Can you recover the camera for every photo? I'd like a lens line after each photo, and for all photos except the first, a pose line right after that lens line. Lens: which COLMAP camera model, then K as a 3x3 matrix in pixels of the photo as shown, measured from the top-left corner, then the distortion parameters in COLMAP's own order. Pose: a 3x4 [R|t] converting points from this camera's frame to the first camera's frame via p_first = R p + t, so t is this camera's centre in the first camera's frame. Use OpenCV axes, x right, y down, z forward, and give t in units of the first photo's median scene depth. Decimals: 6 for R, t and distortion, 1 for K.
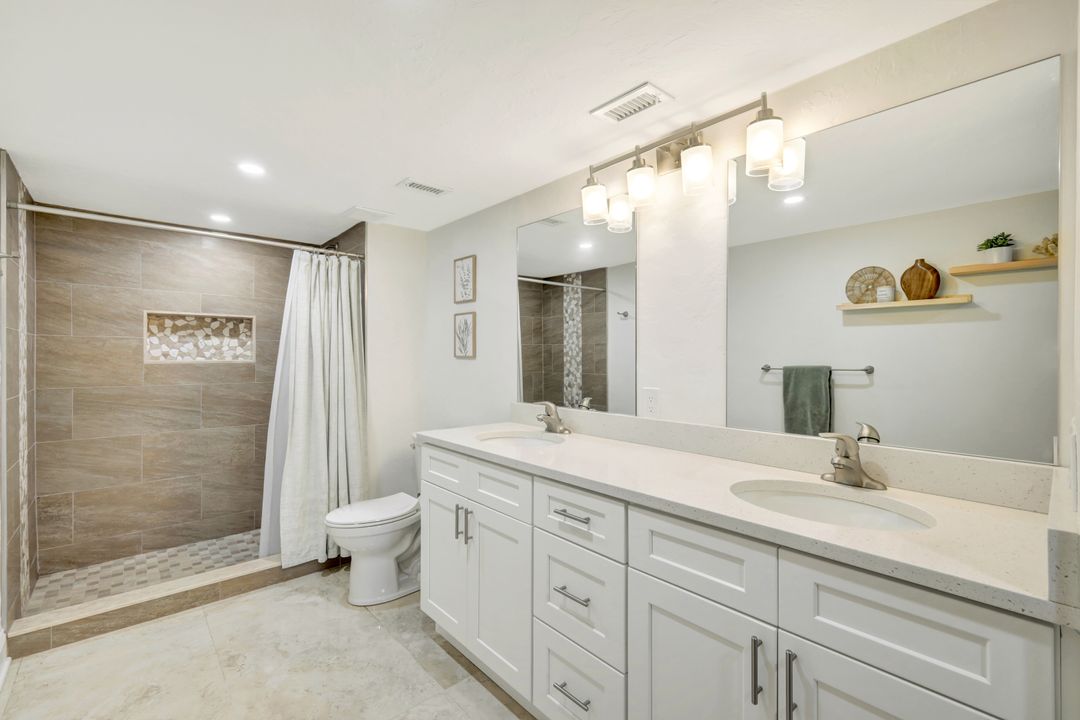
lens RADIAL K [[466.1, 0, 553.1], [0, 466.1, 361.0], [0, 0, 1]] dist [0.000273, 0.000204]
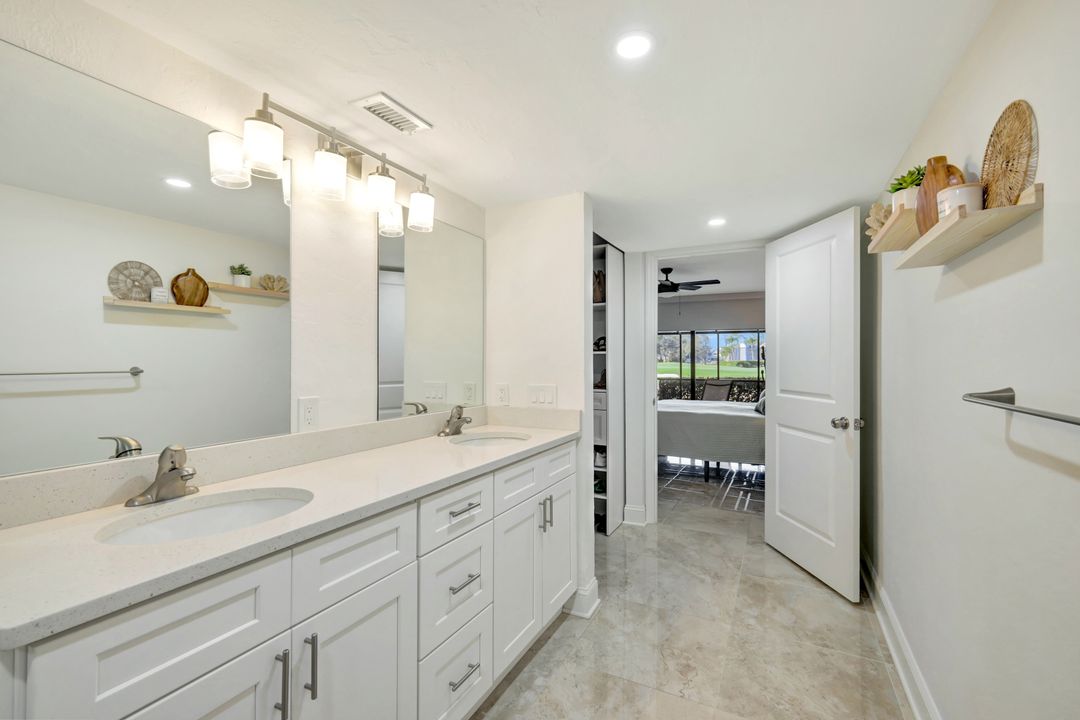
lens RADIAL K [[468.4, 0, 539.8], [0, 468.4, 355.2], [0, 0, 1]] dist [0.006174, 0.000520]
pose [[-0.338949, 0.002085, 0.940802, -0.571978], [0.002314, 0.999996, -0.001382, -0.013413], [-0.940802, 0.001708, -0.338953, 0.658972]]
